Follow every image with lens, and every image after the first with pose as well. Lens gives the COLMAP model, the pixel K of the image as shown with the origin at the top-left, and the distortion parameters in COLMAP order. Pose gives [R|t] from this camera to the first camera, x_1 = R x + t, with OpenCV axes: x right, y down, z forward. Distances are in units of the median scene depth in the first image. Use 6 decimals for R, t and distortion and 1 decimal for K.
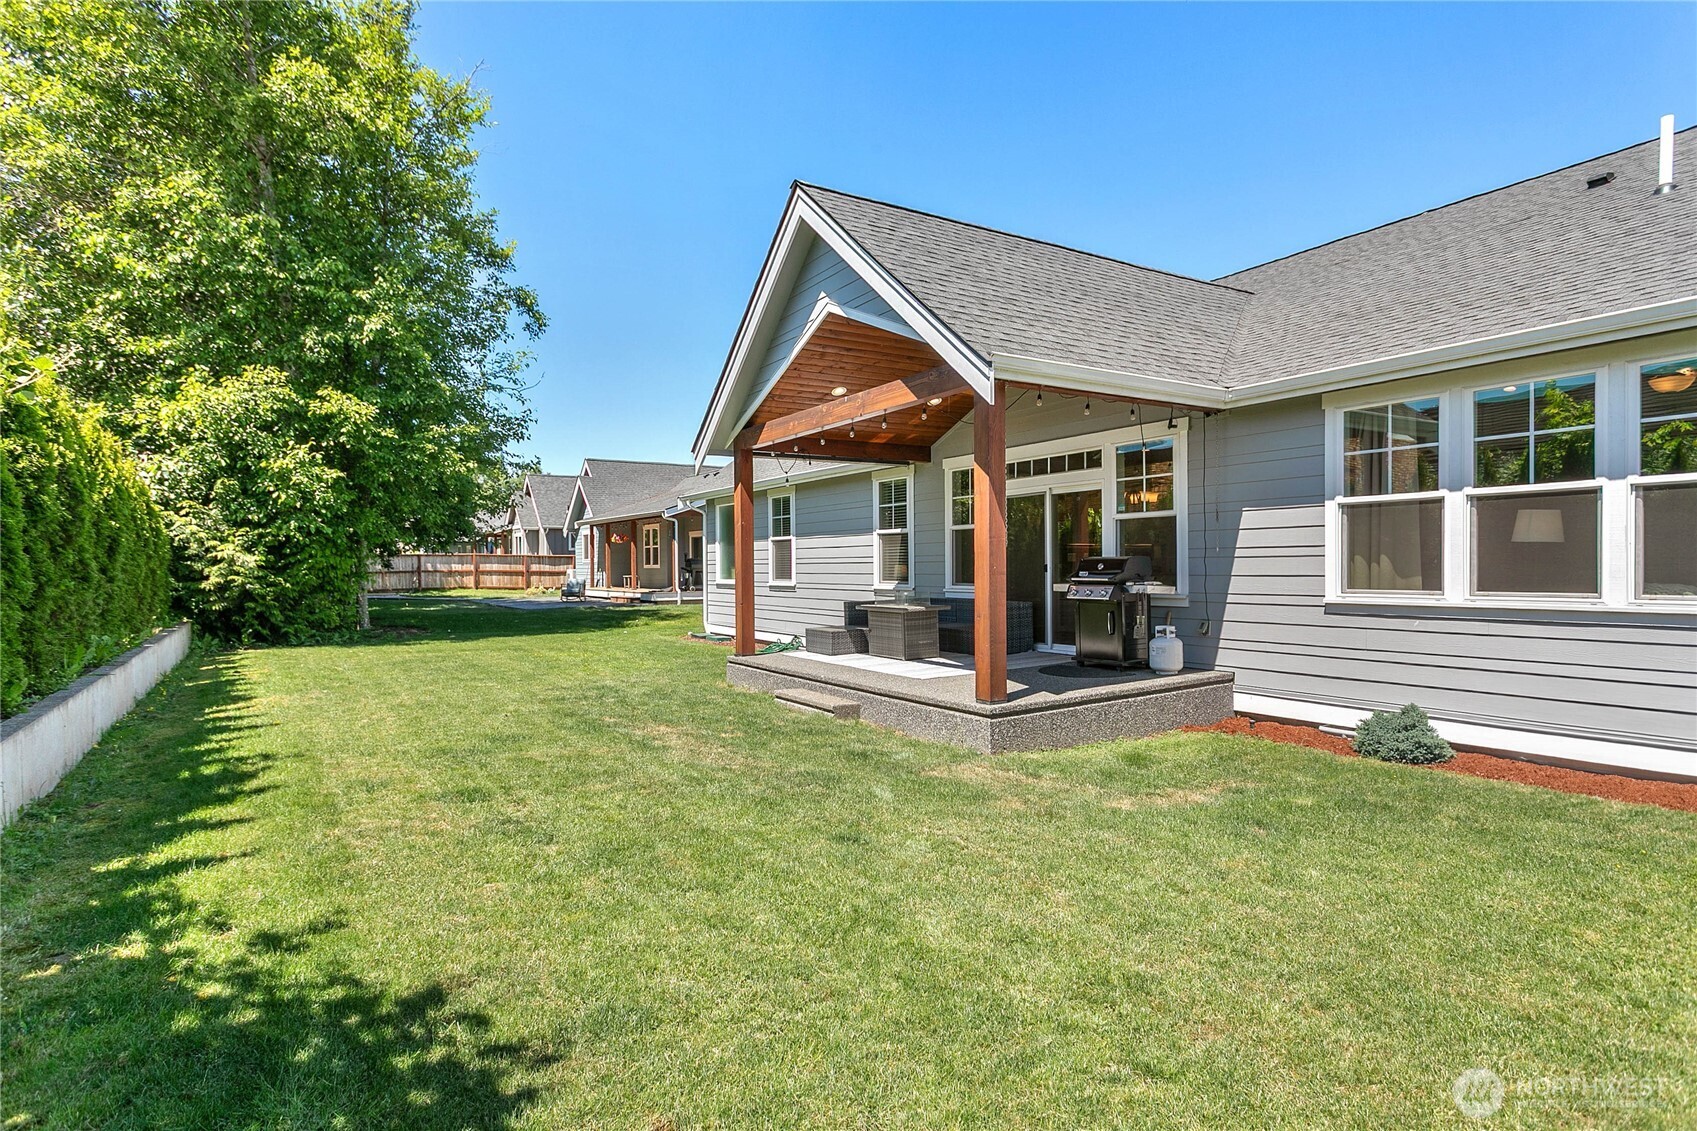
lens RADIAL K [[890.6, 0, 843.2], [0, 890.6, 578.9], [0, 0, 1]] dist [-0.006394, 0.000713]
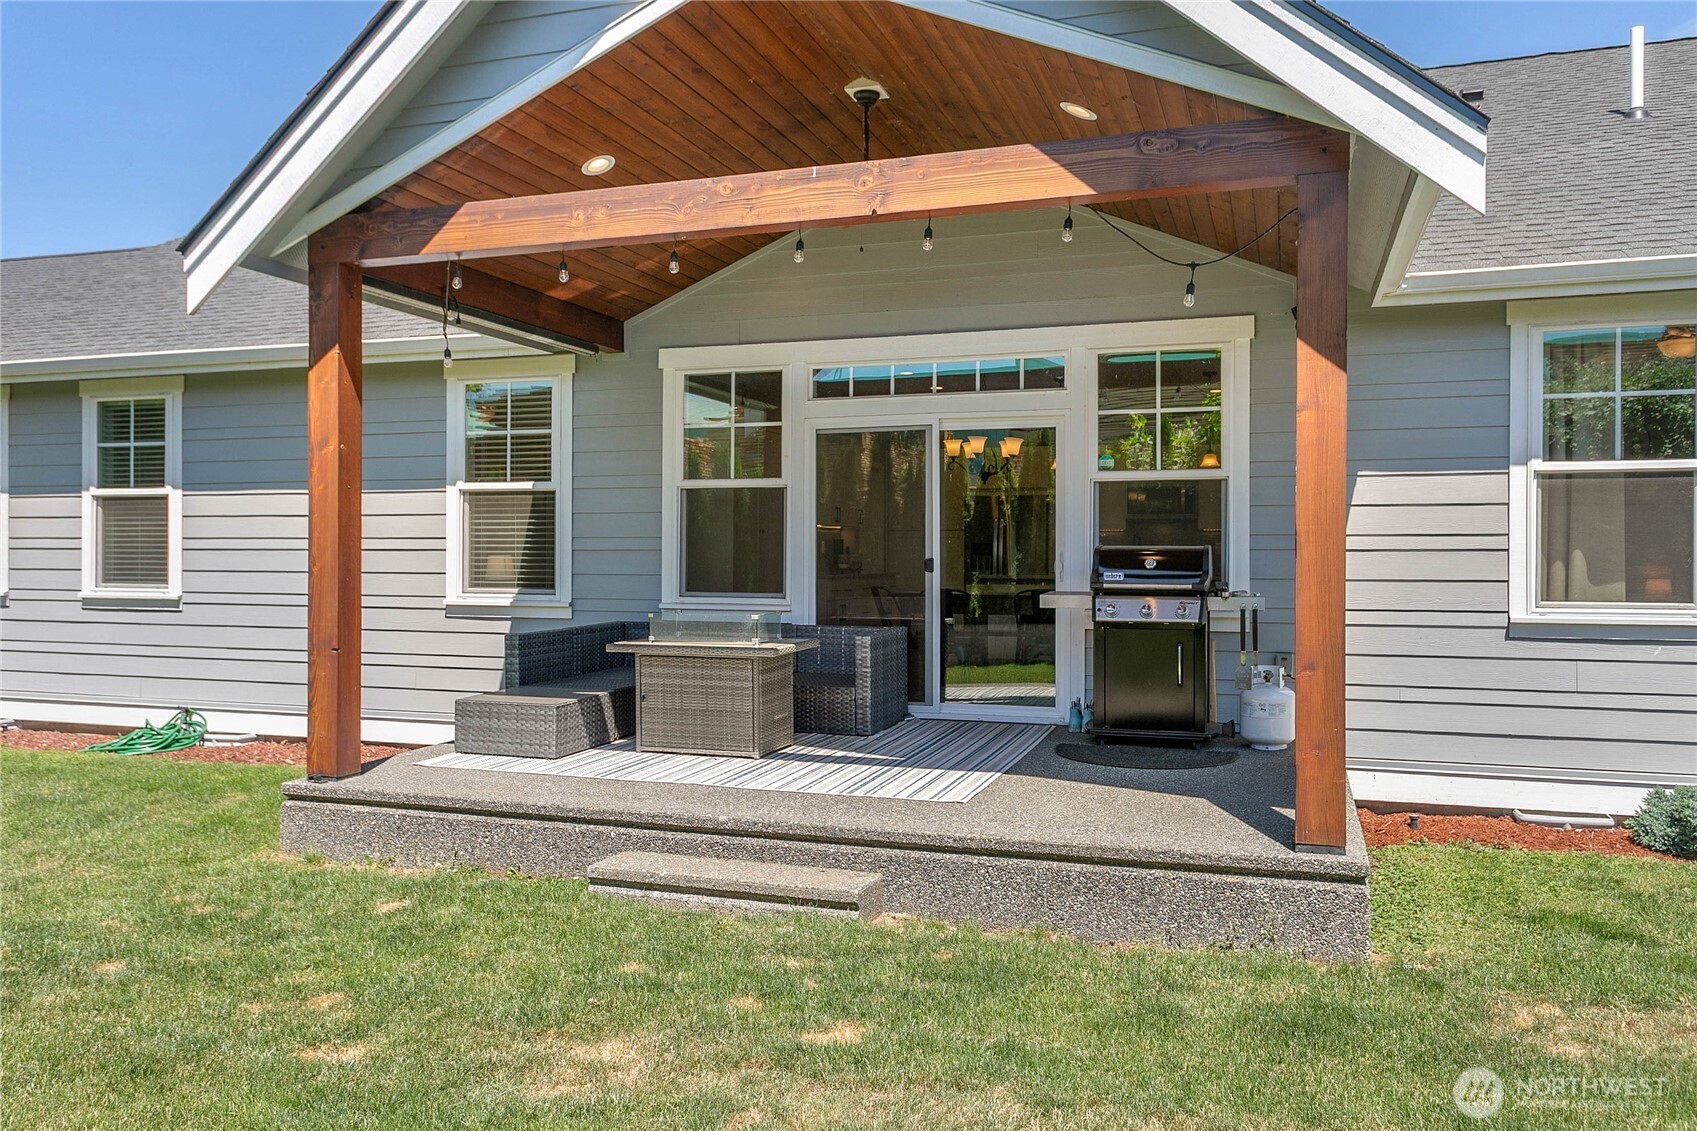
lens RADIAL K [[1276.4, 0, 852.4], [0, 1276.4, 565.7], [0, 0, 1]] dist [0.012700, 0.014903]
pose [[0.769480, 0.010761, 0.638581, -0.223457], [-0.001415, 0.999884, -0.015145, 0.000145], [-0.638670, 0.010750, 0.769406, 0.308449]]
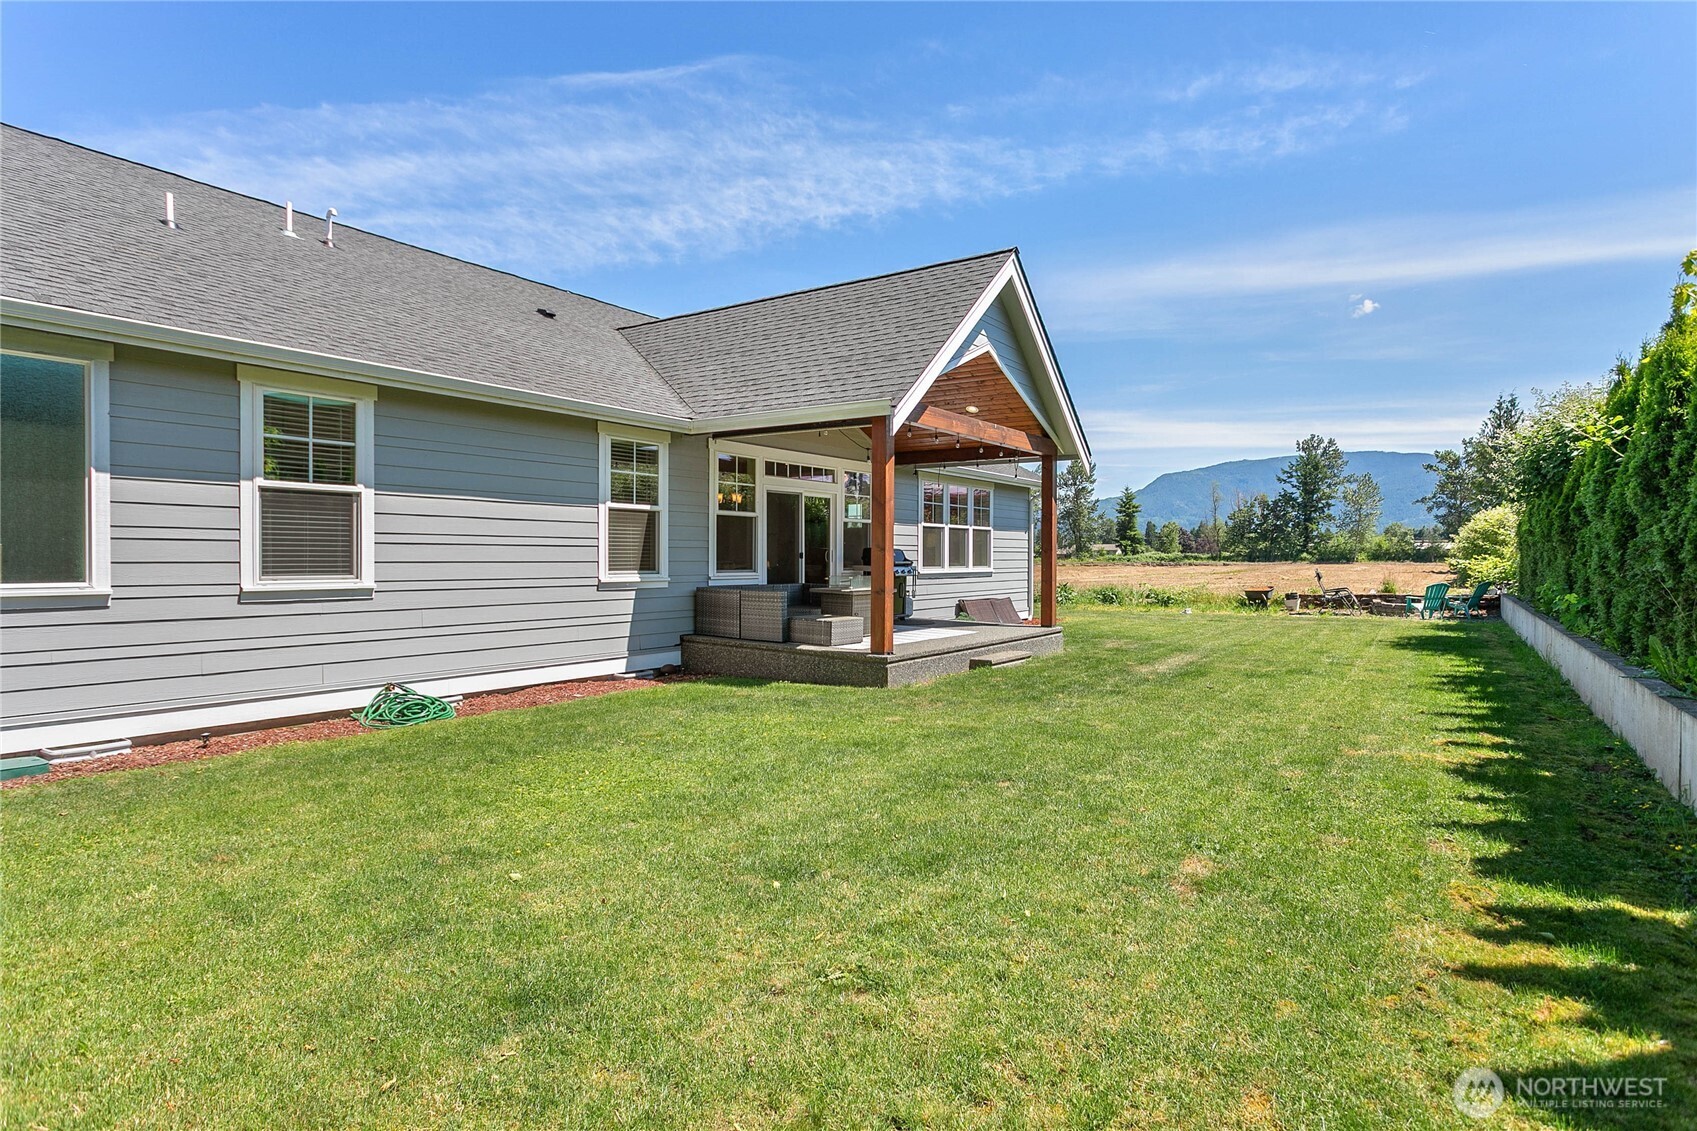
lens RADIAL K [[898.3, 0, 852.7], [0, 898.3, 555.4], [0, 0, 1]] dist [-0.021021, -0.001227]
pose [[-0.406147, 0.005867, 0.913789, -0.669640], [0.011510, 0.999933, -0.001304, -0.007266], [-0.913735, 0.009988, -0.406187, 1.037772]]
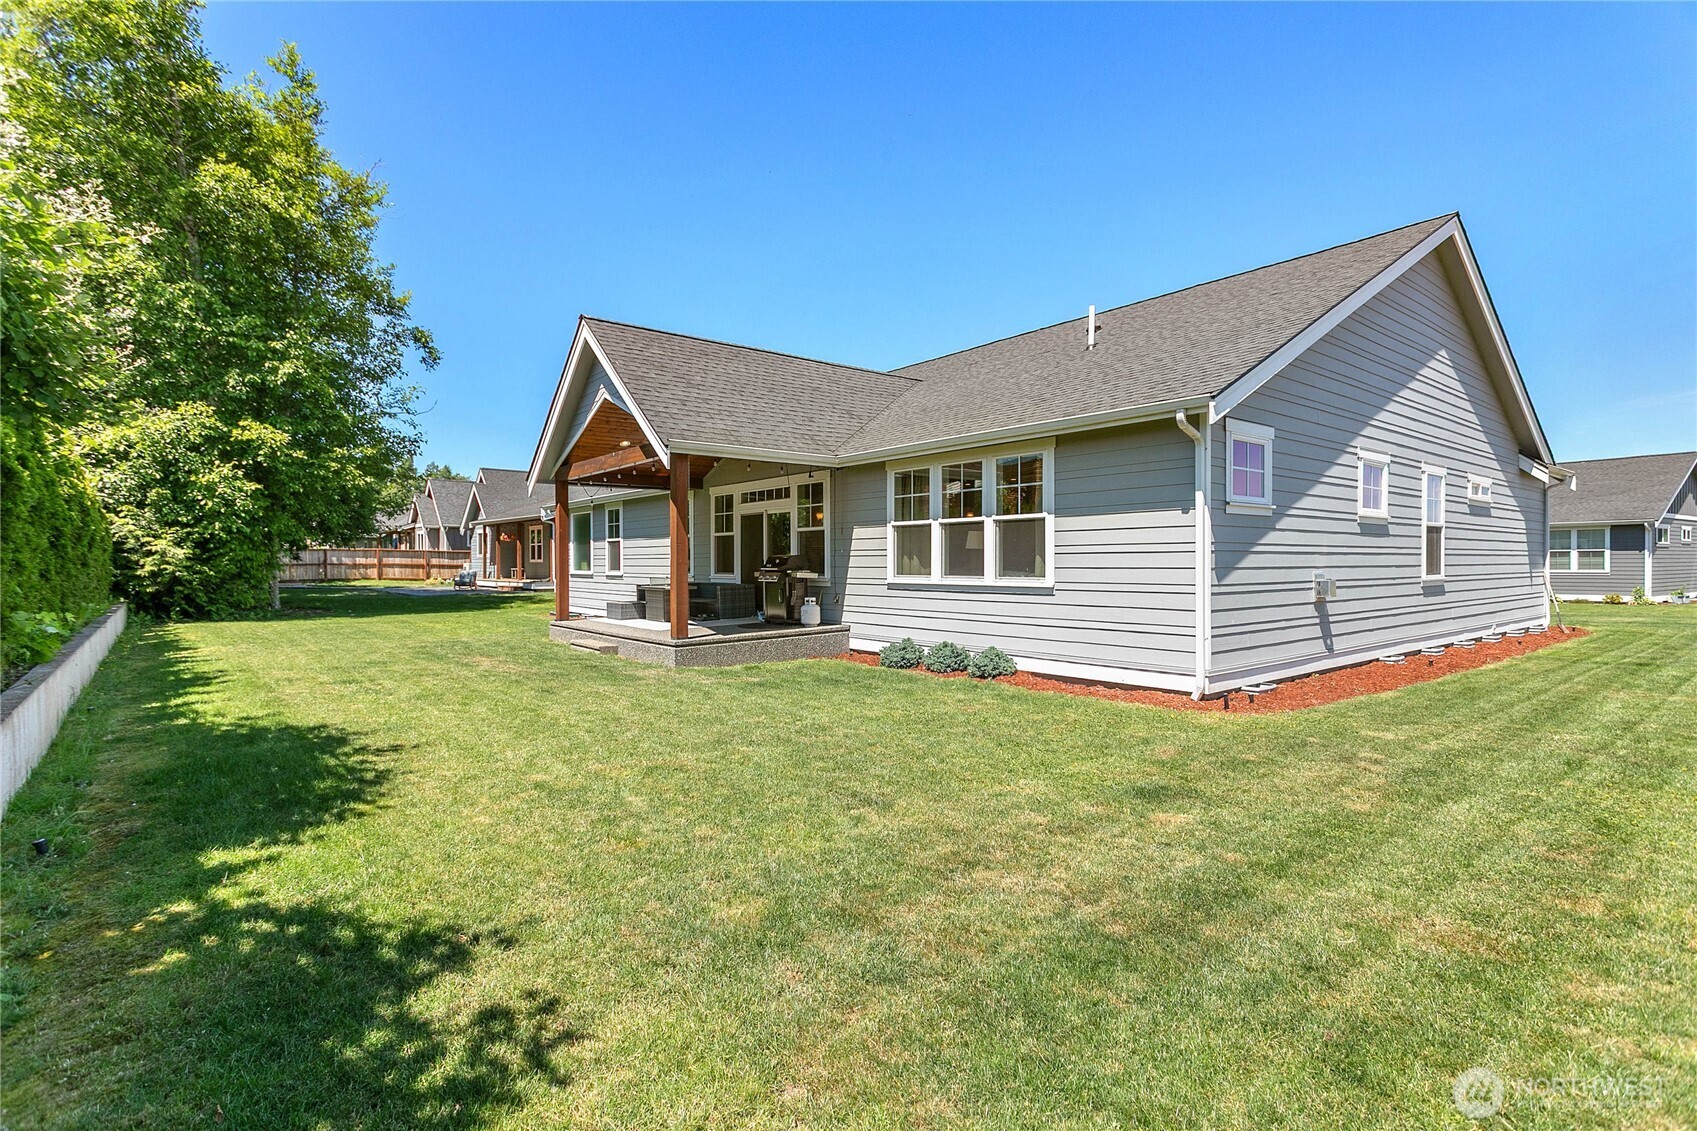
lens RADIAL K [[809.1, 0, 848.7], [0, 809.1, 570.1], [0, 0, 1]] dist [0.002266, -0.001764]
pose [[0.991788, 0.005052, 0.127794, 0.141124], [-0.004339, 0.999973, -0.005856, 0.006393], [-0.127820, 0.005253, 0.991783, -0.287872]]
